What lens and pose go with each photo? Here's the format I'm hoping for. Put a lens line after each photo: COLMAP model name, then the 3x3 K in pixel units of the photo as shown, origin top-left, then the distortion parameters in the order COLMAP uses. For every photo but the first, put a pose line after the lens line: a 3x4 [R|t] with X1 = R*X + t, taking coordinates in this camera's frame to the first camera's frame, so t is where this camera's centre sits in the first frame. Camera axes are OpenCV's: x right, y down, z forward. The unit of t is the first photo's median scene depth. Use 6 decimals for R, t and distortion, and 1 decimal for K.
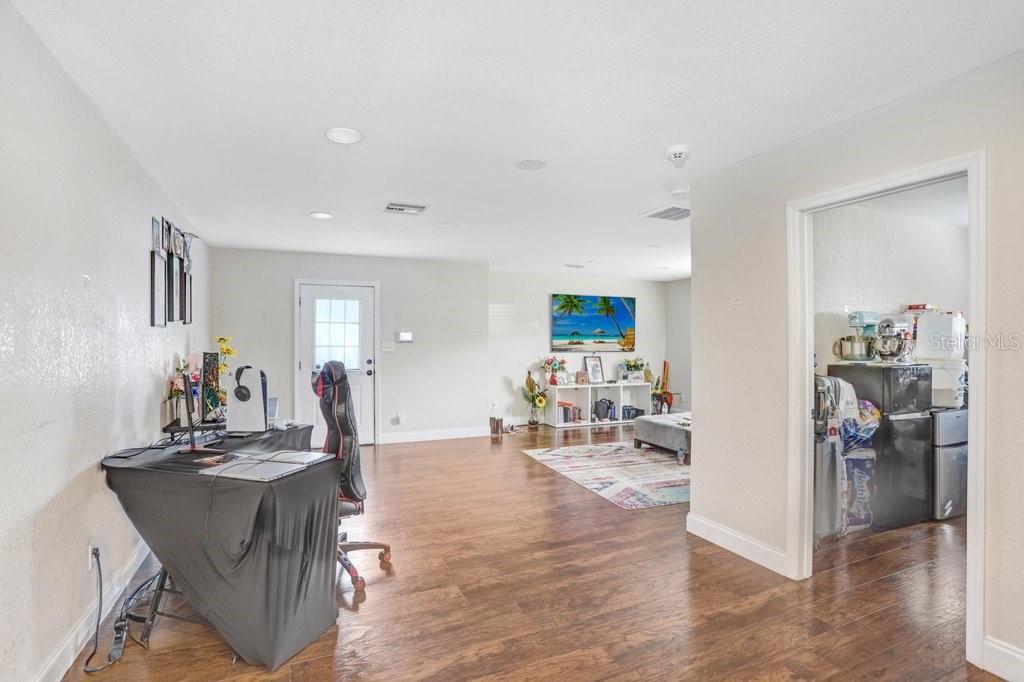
lens RADIAL K [[528.4, 0, 512.0], [0, 528.4, 341.0], [0, 0, 1]] dist [-0.073185, -0.000152]
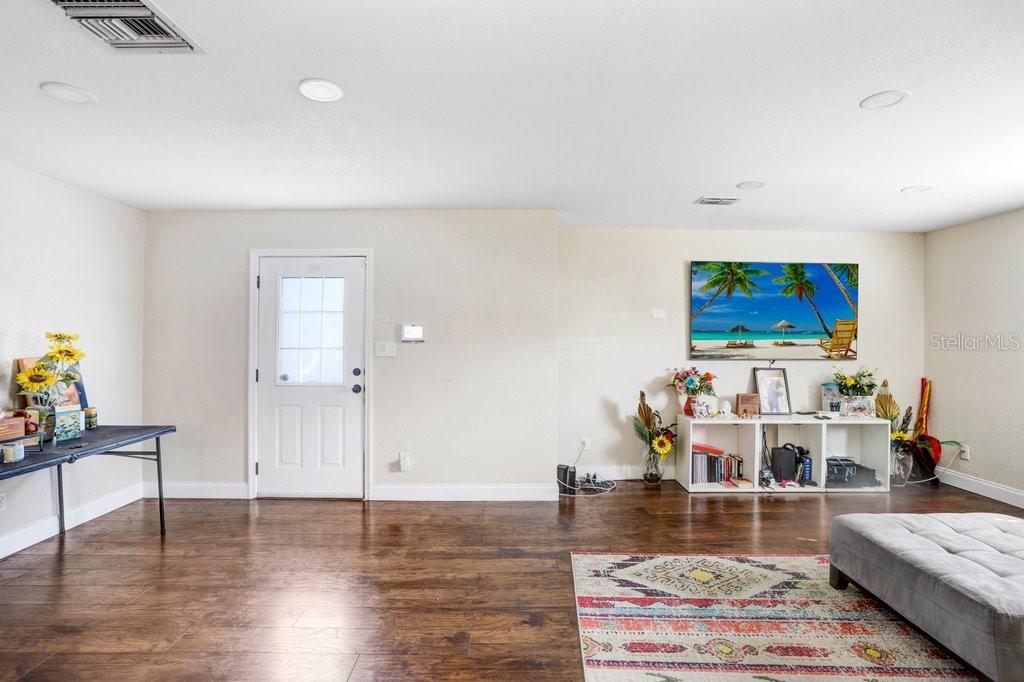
lens RADIAL K [[524.5, 0, 512.0], [0, 524.5, 341.0], [0, 0, 1]] dist [-0.012014, 0.000472]
pose [[0.921971, 0.003624, -0.387242, 0.117431], [-0.004069, 0.999992, -0.000328, 0.000588], [0.387238, 0.001878, 0.921978, 0.369731]]
